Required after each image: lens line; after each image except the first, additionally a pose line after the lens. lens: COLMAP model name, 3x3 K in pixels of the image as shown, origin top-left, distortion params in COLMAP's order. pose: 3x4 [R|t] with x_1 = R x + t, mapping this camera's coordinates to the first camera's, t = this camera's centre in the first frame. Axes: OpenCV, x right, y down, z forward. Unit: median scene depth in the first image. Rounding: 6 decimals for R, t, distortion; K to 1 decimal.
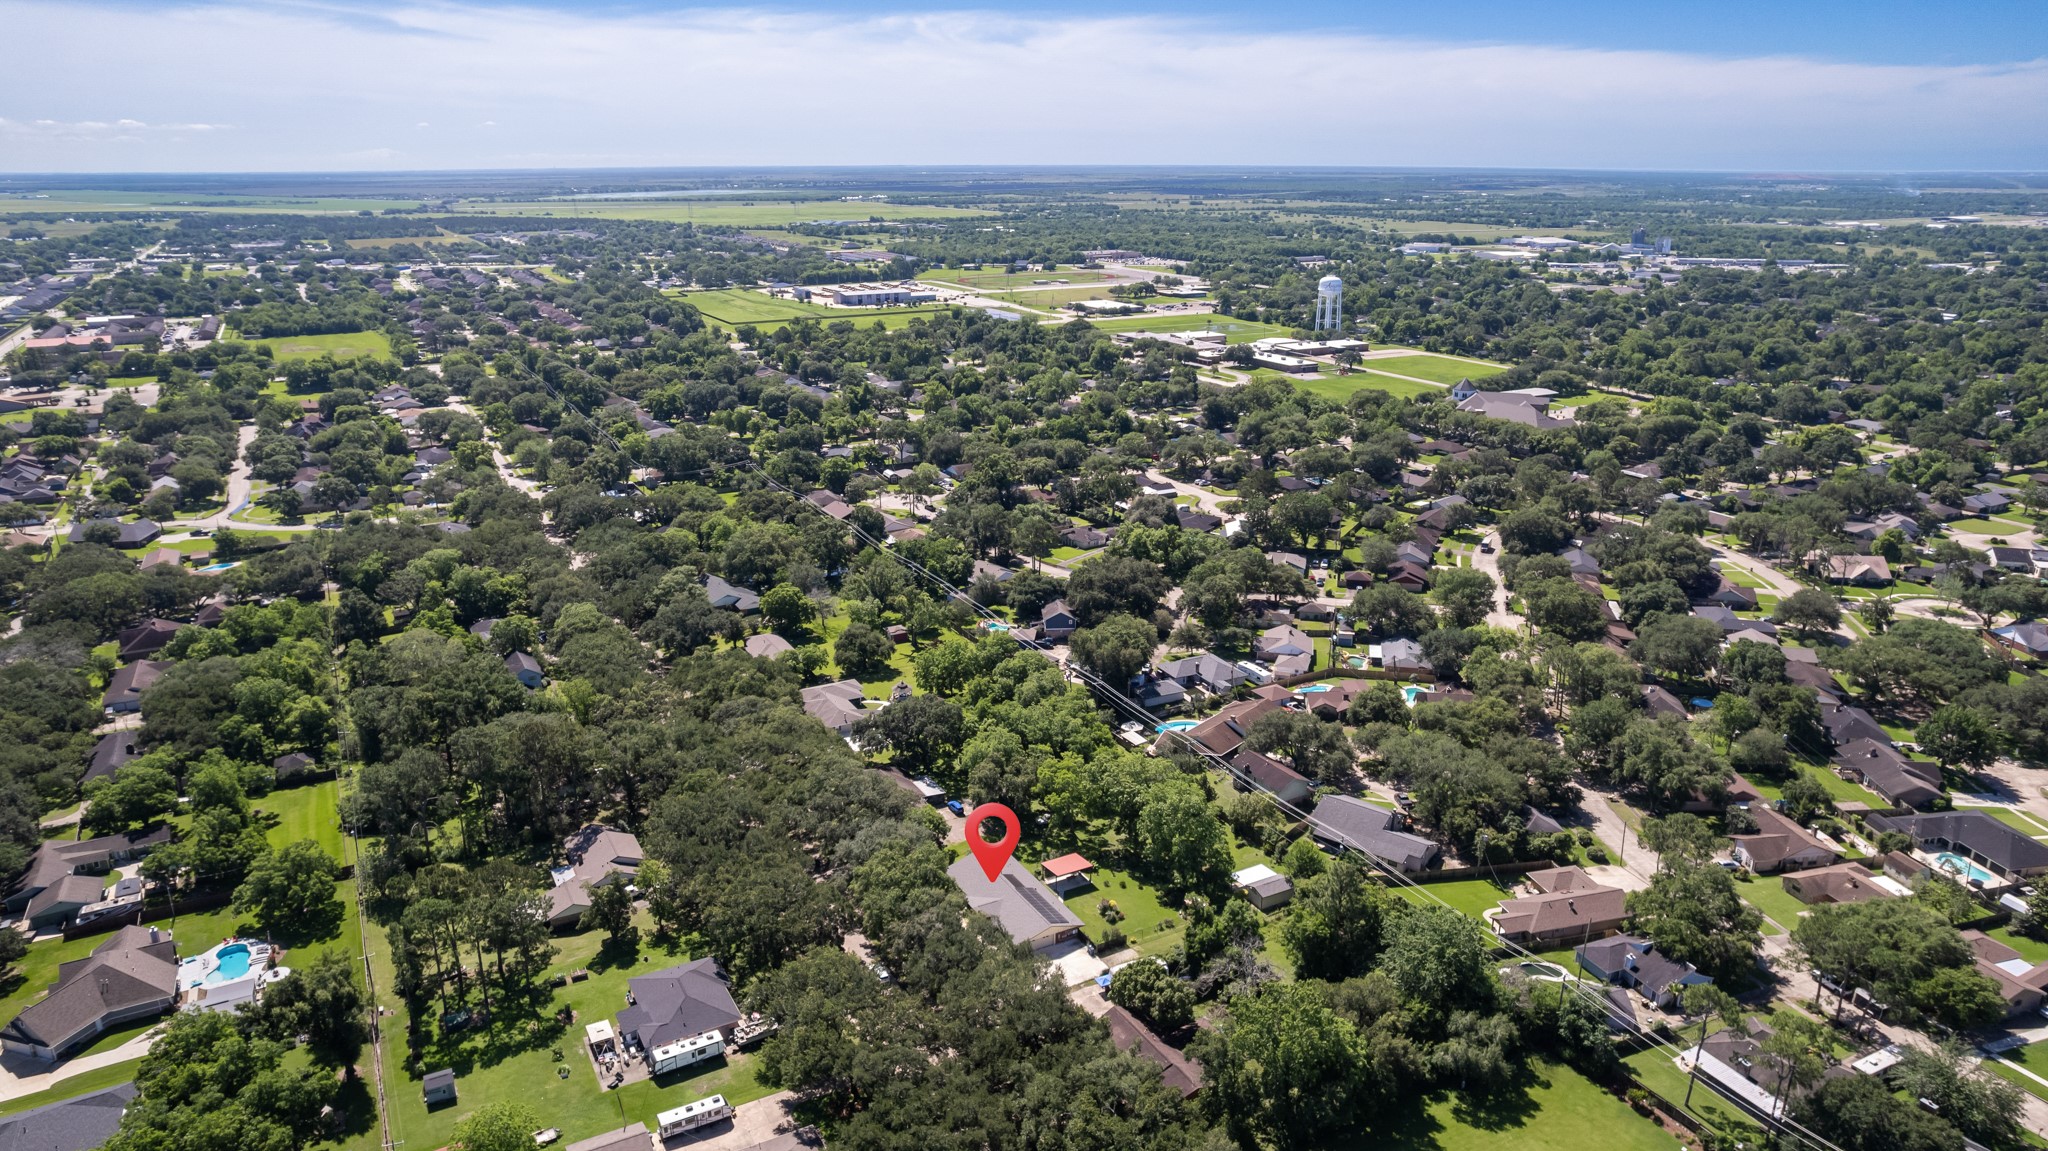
lens RADIAL K [[1341.4, 0, 1037.5], [0, 1341.4, 571.1], [0, 0, 1]] dist [-0.068909, 0.060887]
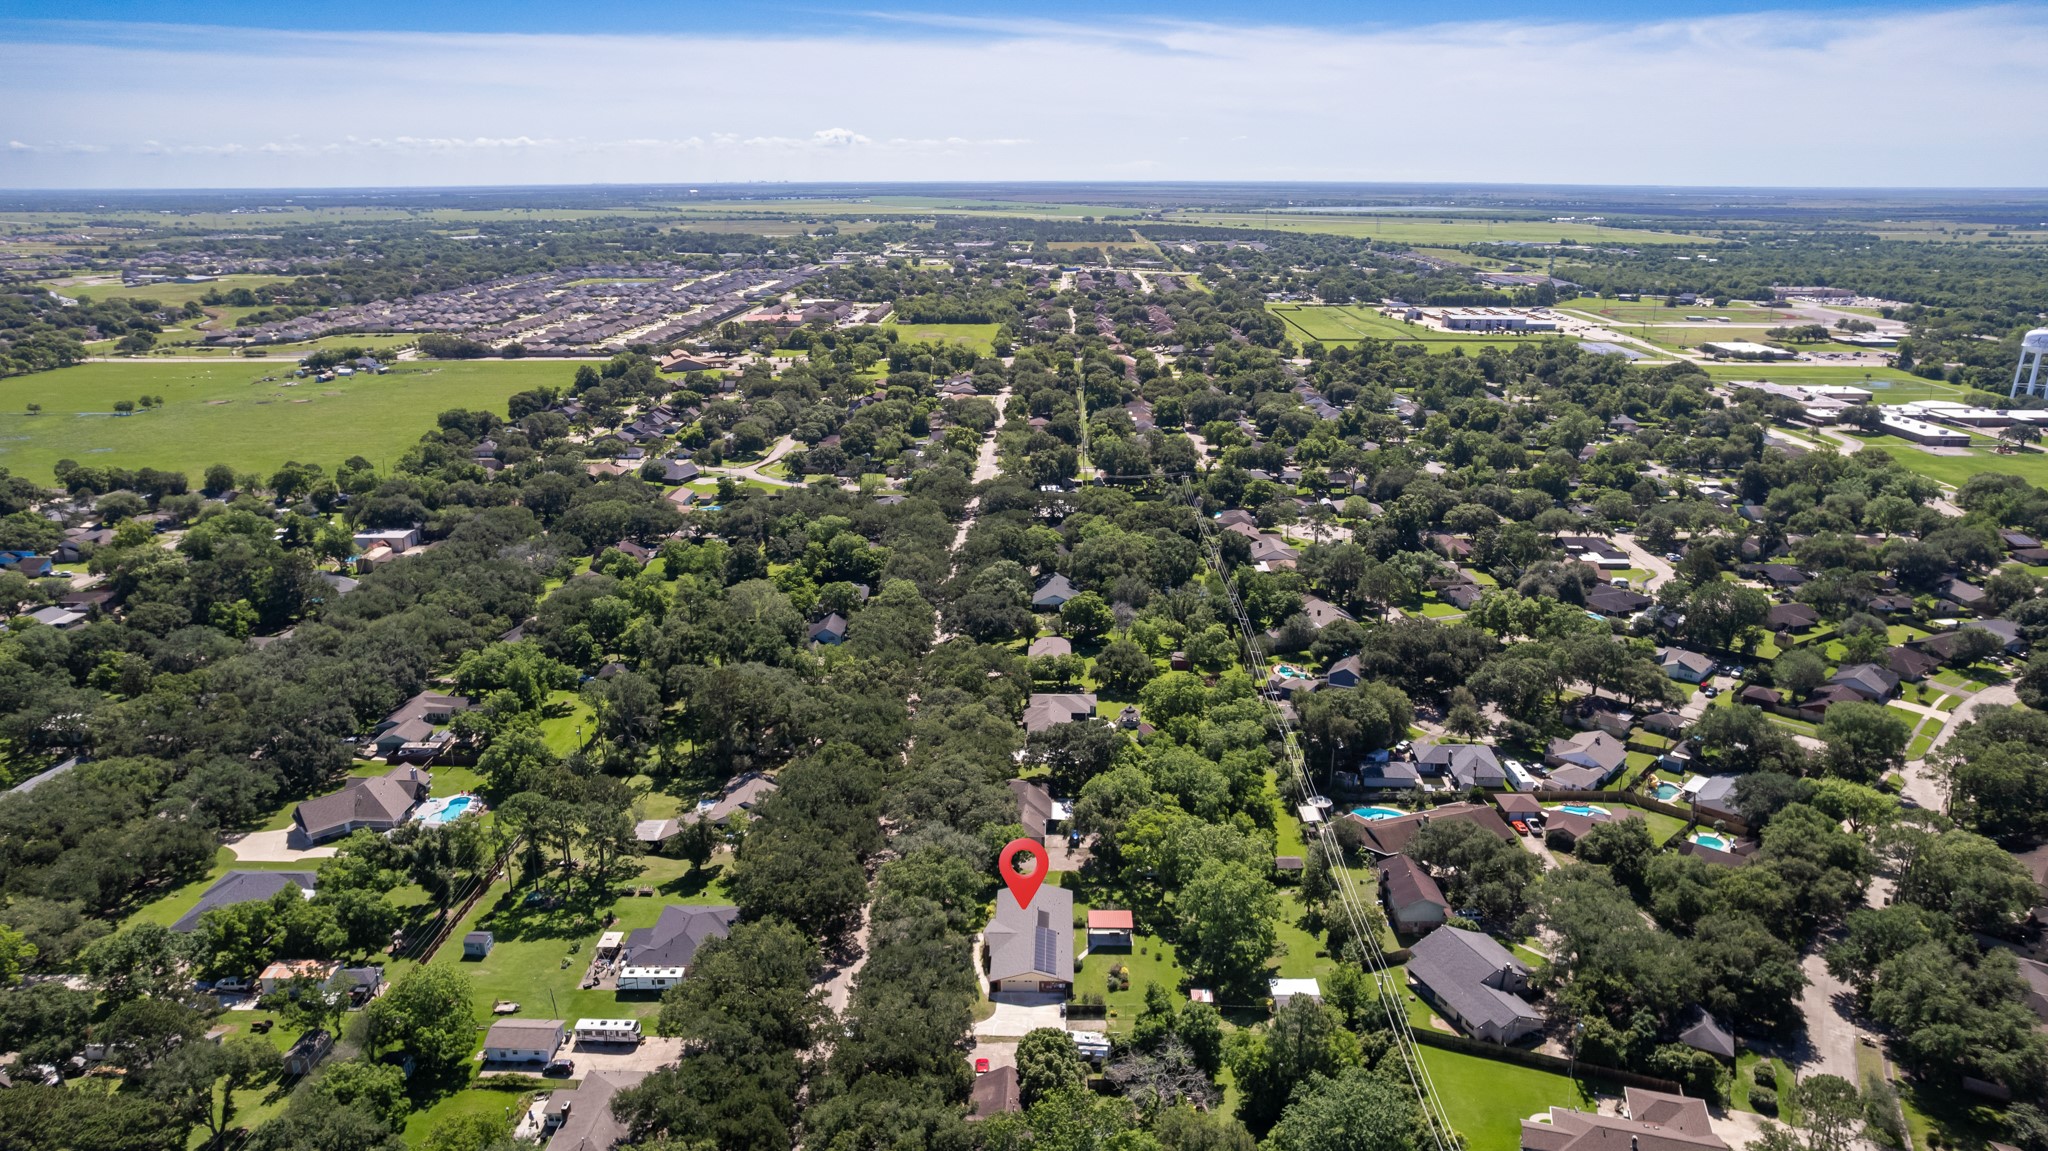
lens RADIAL K [[1341.4, 0, 1034.9], [0, 1341.4, 576.0], [0, 0, 1]] dist [-0.068909, 0.060887]
pose [[0.860586, 0.147408, -0.487506, 0.097147], [-0.151044, 0.988005, 0.032108, -0.010474], [0.486392, 0.046003, 0.872529, 0.032874]]
